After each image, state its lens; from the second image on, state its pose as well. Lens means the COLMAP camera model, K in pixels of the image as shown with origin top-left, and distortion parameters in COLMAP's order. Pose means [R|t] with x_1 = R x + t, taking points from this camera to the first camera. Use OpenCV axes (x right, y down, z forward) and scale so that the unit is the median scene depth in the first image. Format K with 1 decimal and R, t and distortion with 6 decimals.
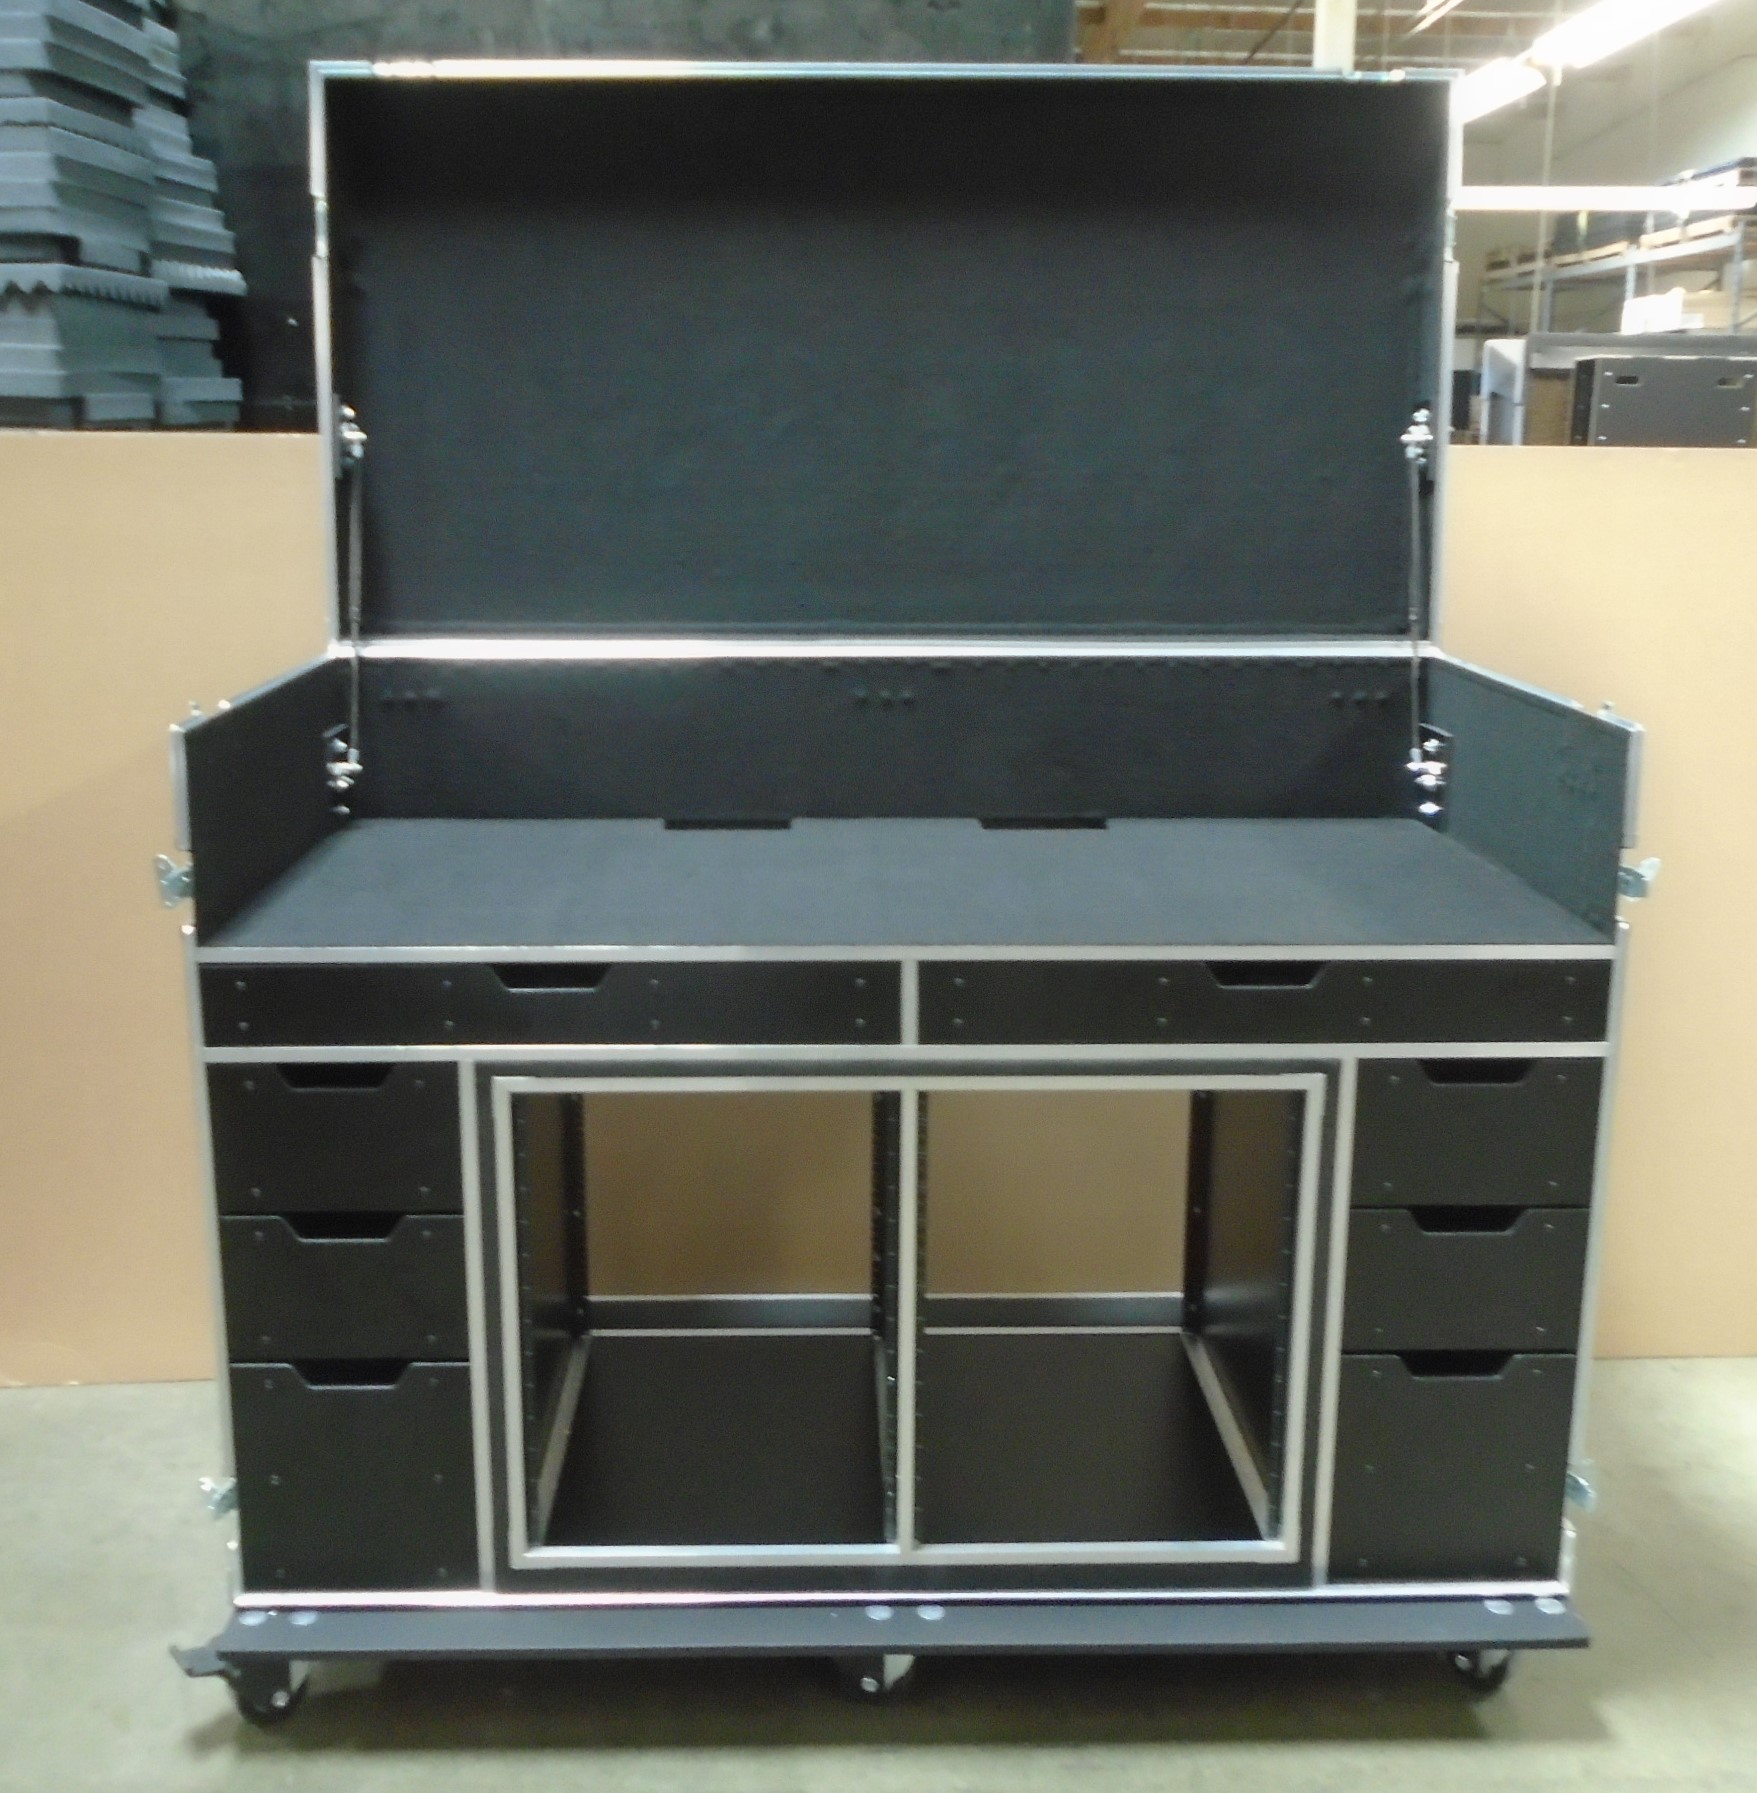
lens RADIAL K [[1648.3, 0, 812.0], [0, 1648.3, 792.1], [0, 0, 1]] dist [-0.009654, 0.000000]
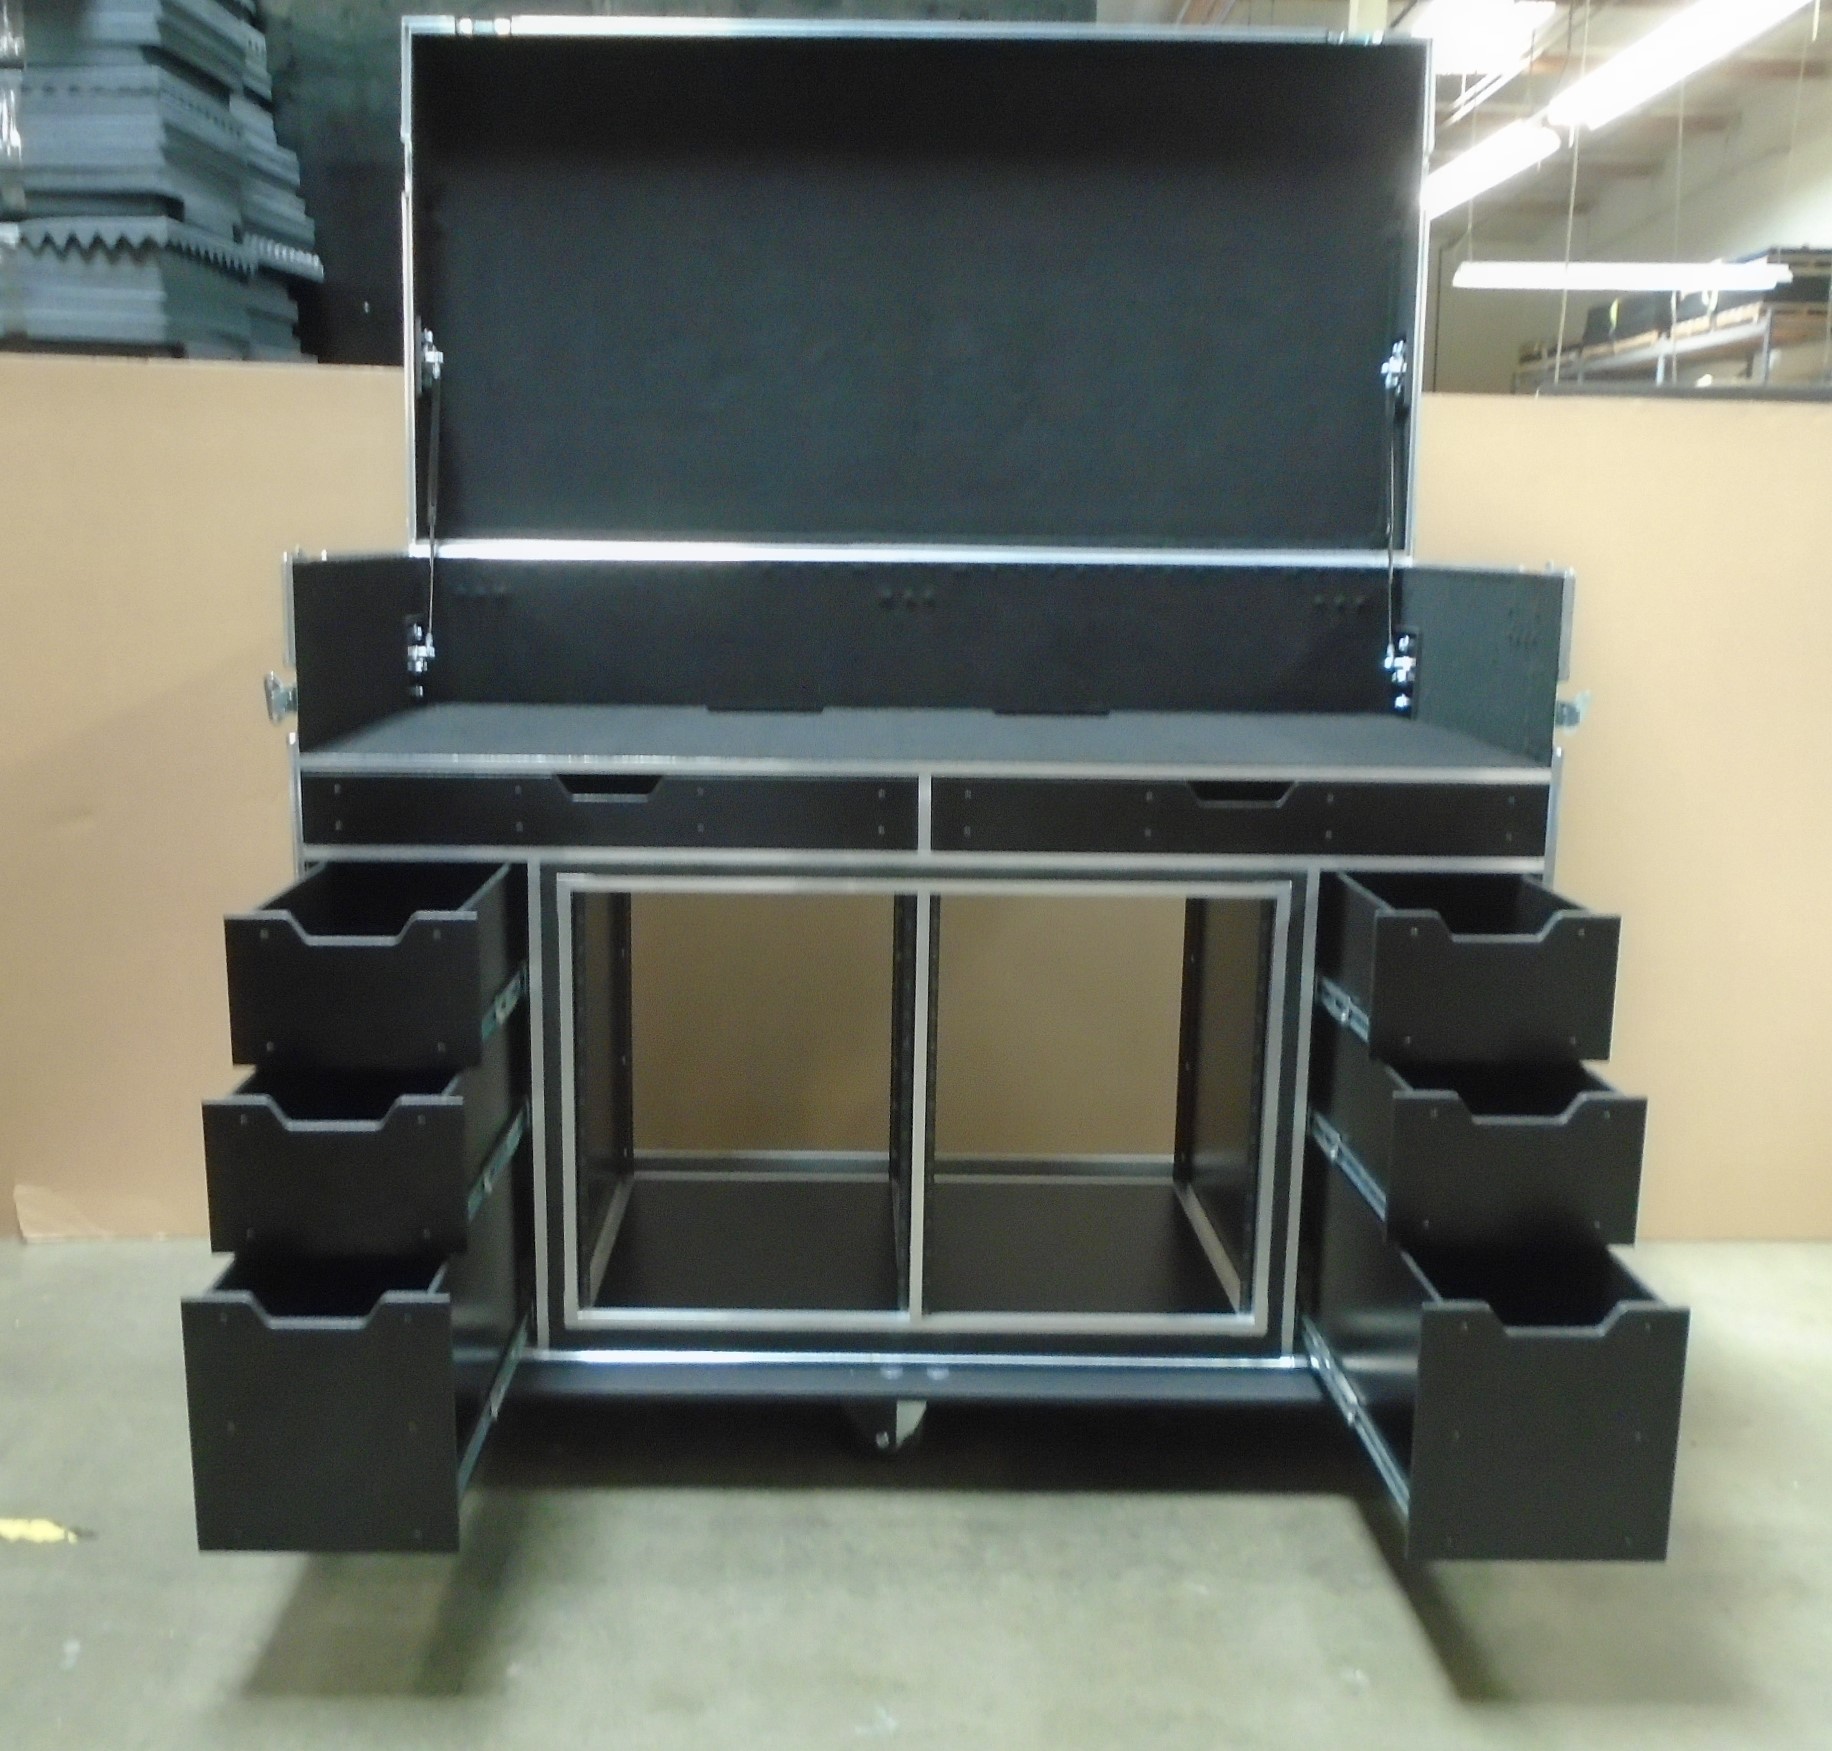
lens RADIAL K [[1803.7, 0, 826.5], [0, 1803.7, 1015.4], [0, 0, 1]] dist [-0.009980, 0.000000]
pose [[0.999840, 0.013958, -0.011152, 0.006307], [-0.014151, 0.999749, -0.017364, 0.245829], [0.010907, 0.017519, 0.999787, -0.205037]]
